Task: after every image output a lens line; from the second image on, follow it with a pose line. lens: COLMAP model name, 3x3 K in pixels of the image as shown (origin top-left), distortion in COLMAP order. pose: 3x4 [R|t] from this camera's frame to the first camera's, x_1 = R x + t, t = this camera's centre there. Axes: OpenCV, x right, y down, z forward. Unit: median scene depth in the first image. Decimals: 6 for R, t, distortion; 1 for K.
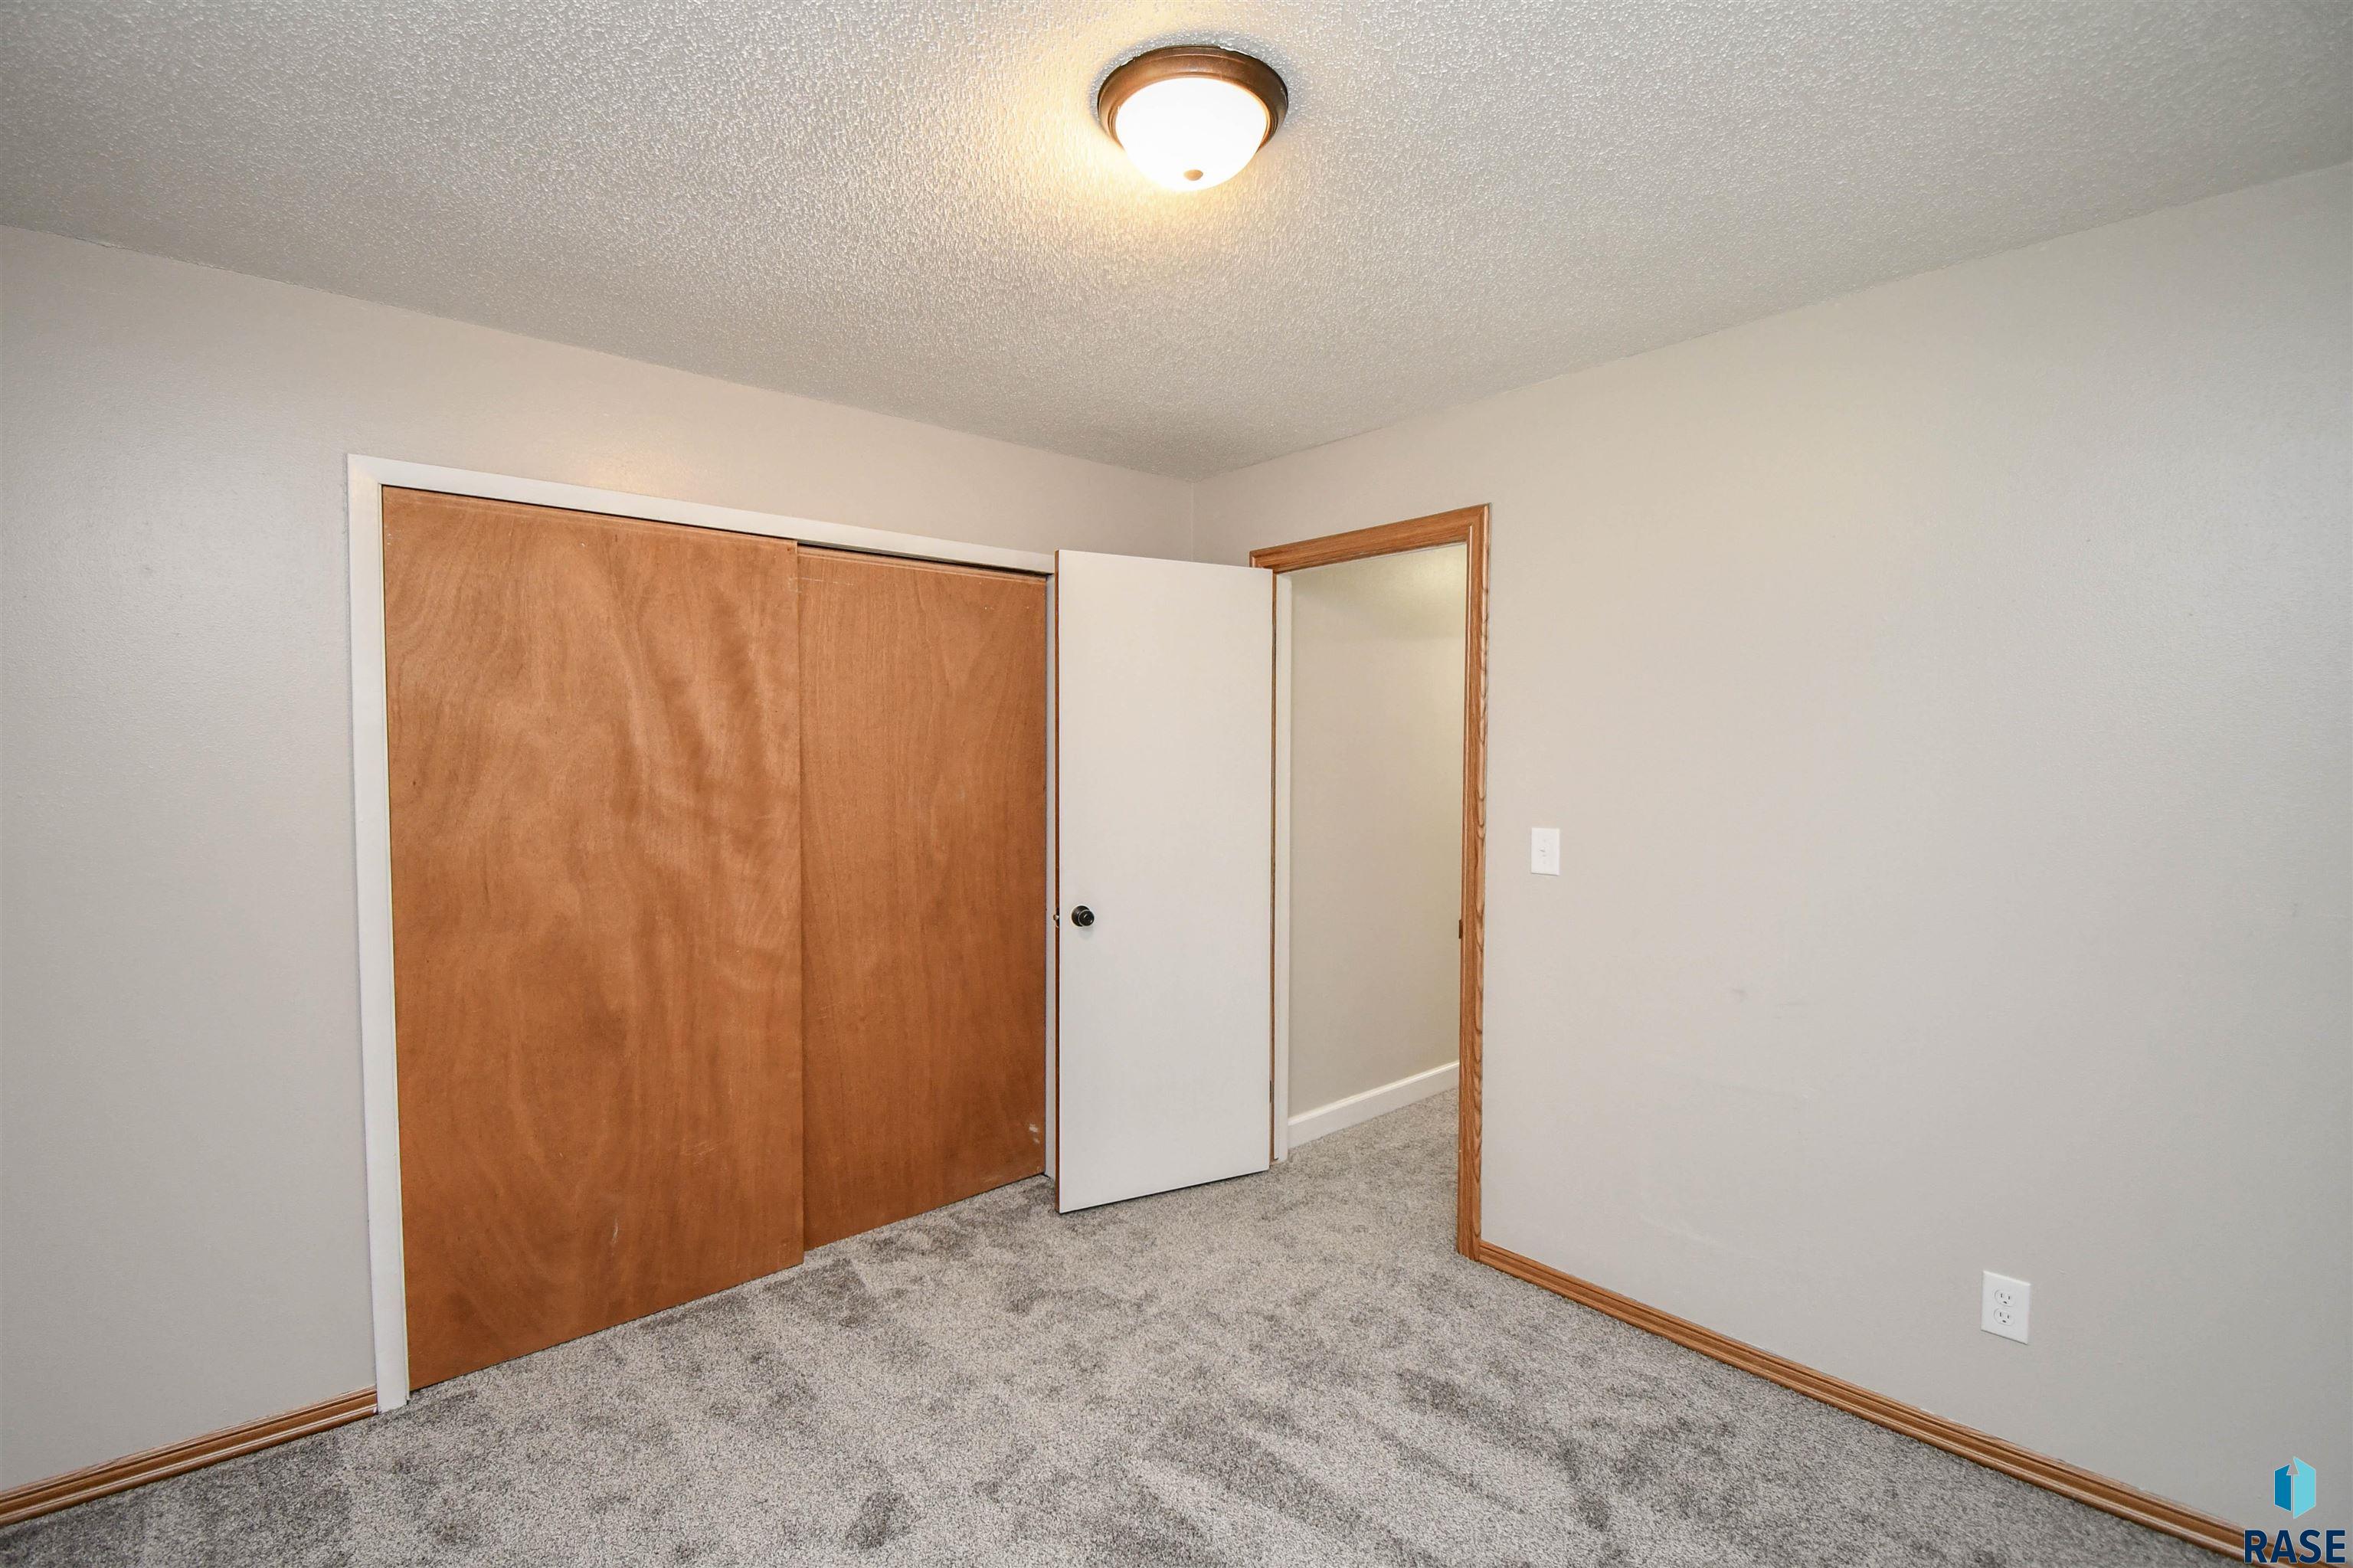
lens RADIAL K [[1023.8, 0, 1173.2], [0, 1023.8, 773.2], [0, 0, 1]] dist [0.013617, -0.021416]
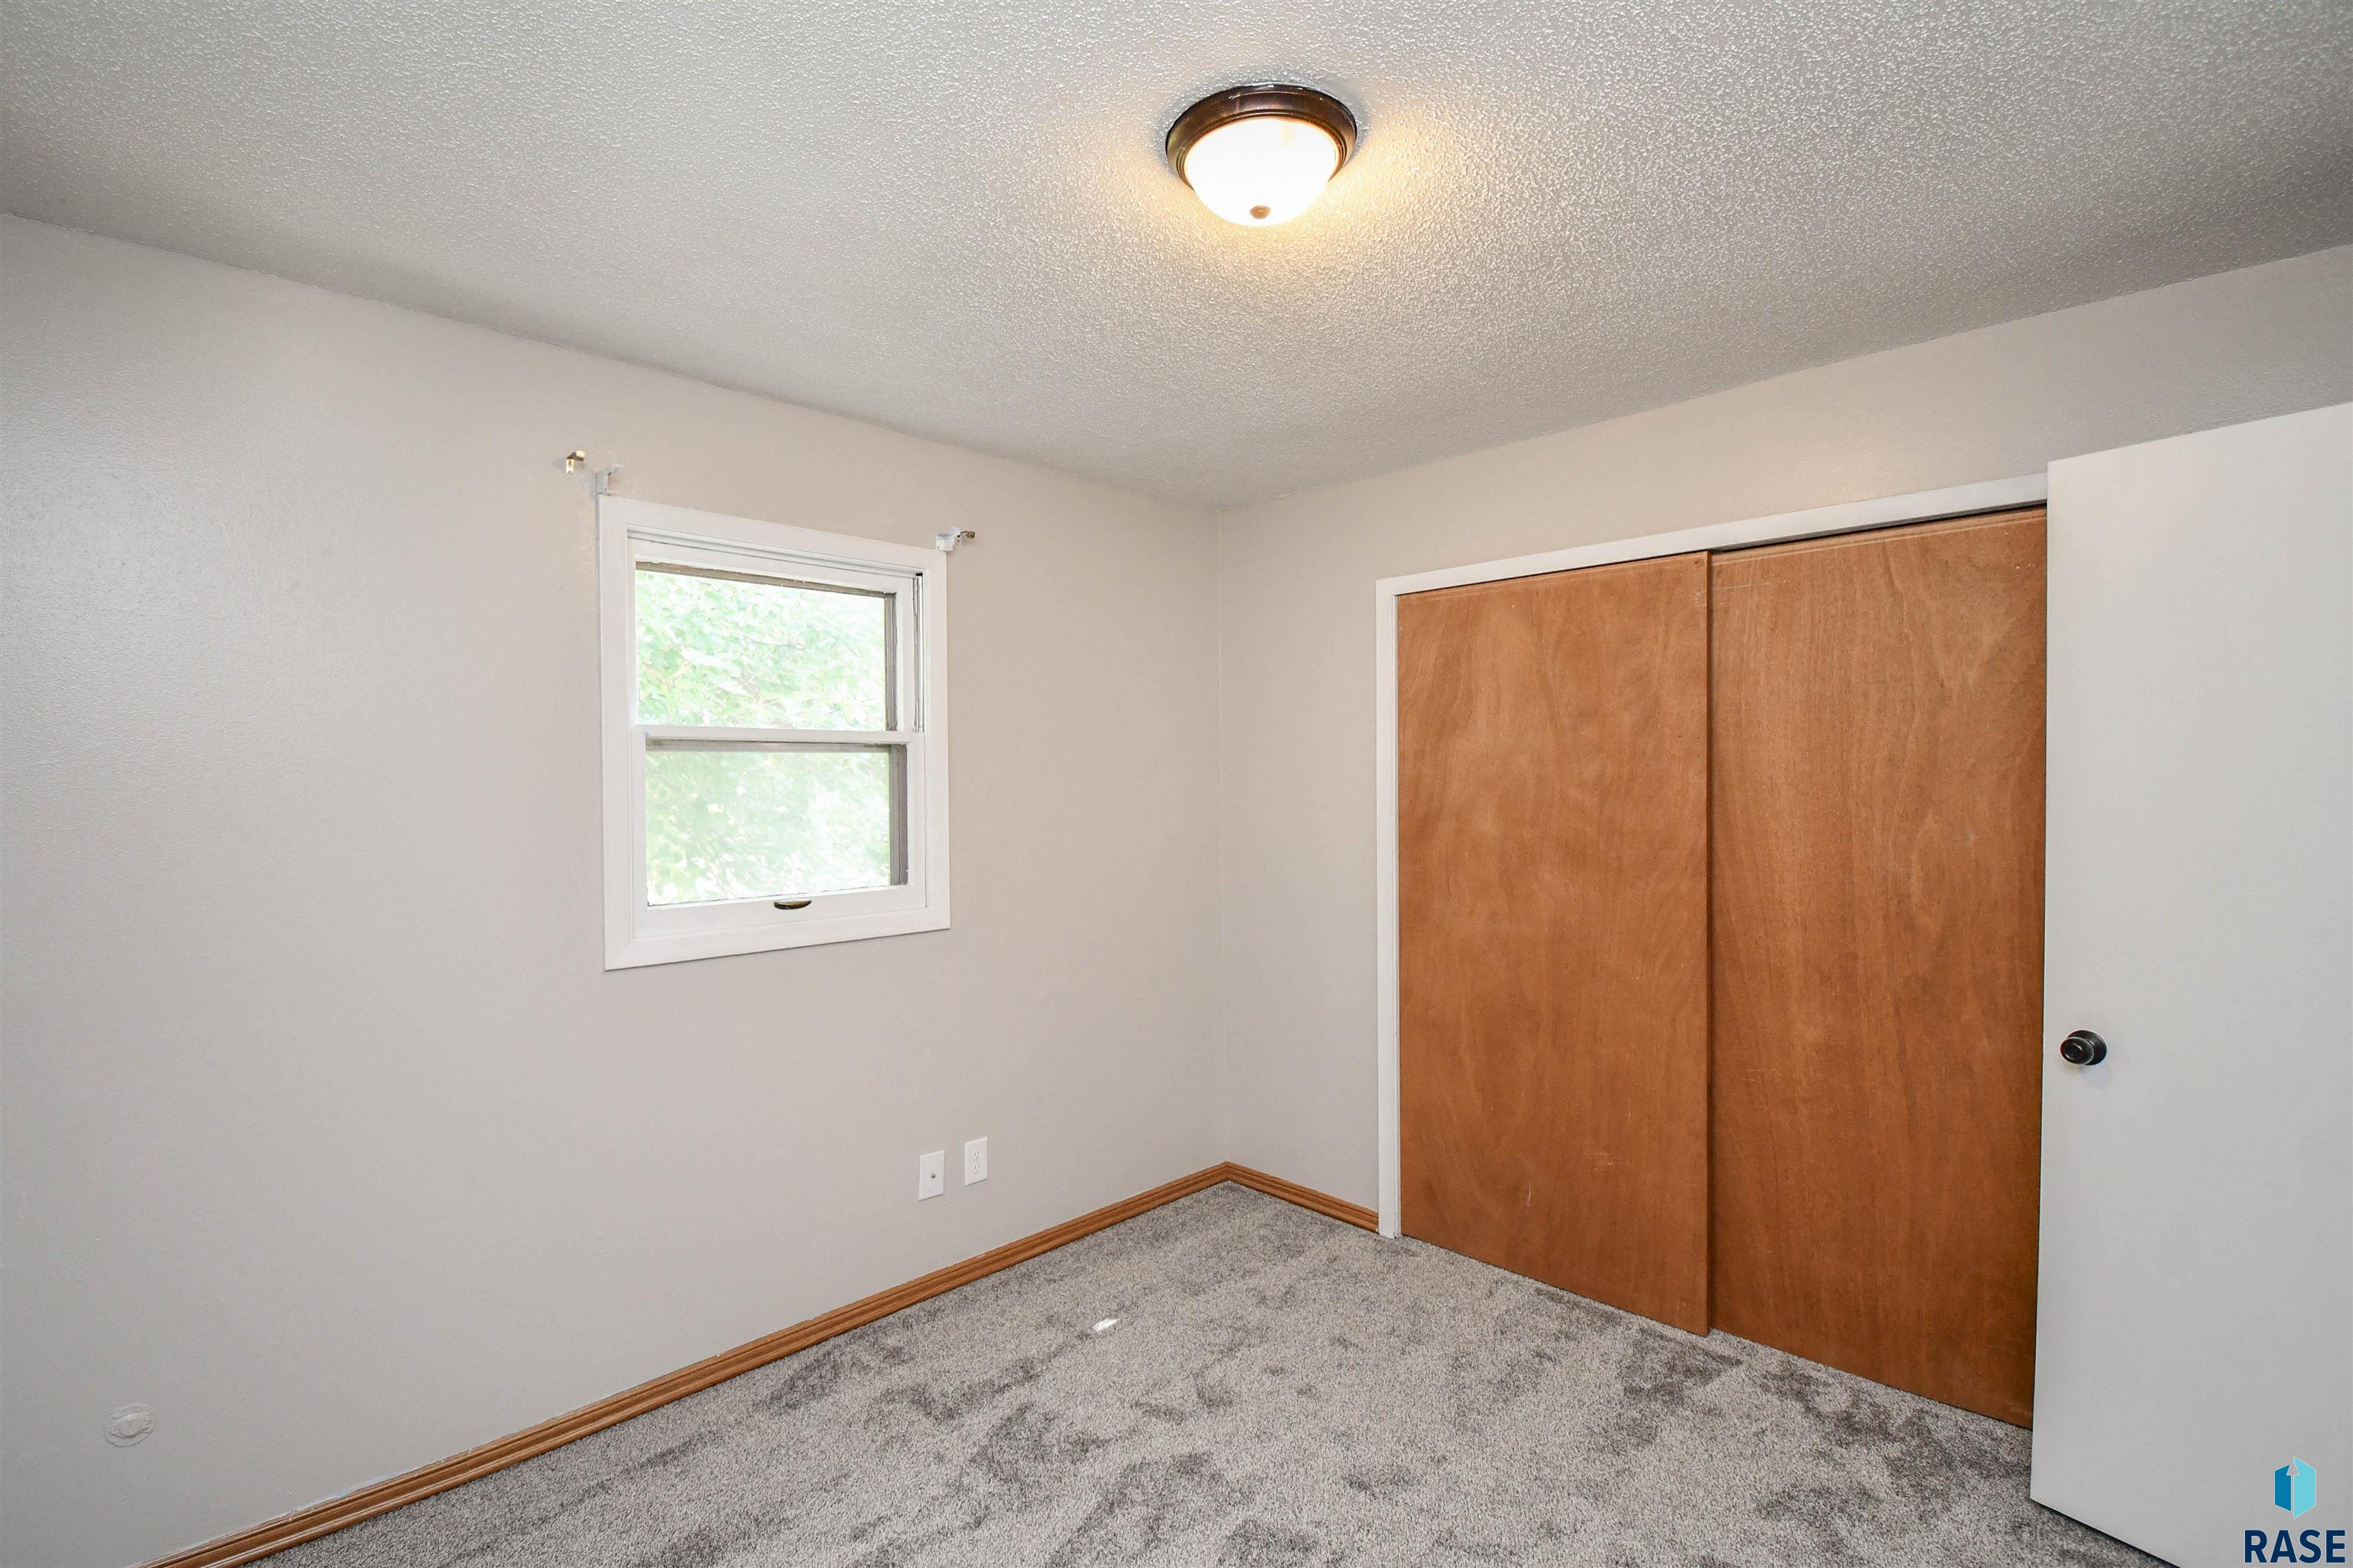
lens RADIAL K [[1029.4, 0, 1165.4], [0, 1029.4, 788.6], [0, 0, 1]] dist [0.014744, -0.023266]
pose [[0.081515, 0.007357, -0.996645, 0.535612], [-0.022980, 0.999721, 0.005500, -0.006274], [0.996407, 0.022455, 0.081661, 0.453672]]
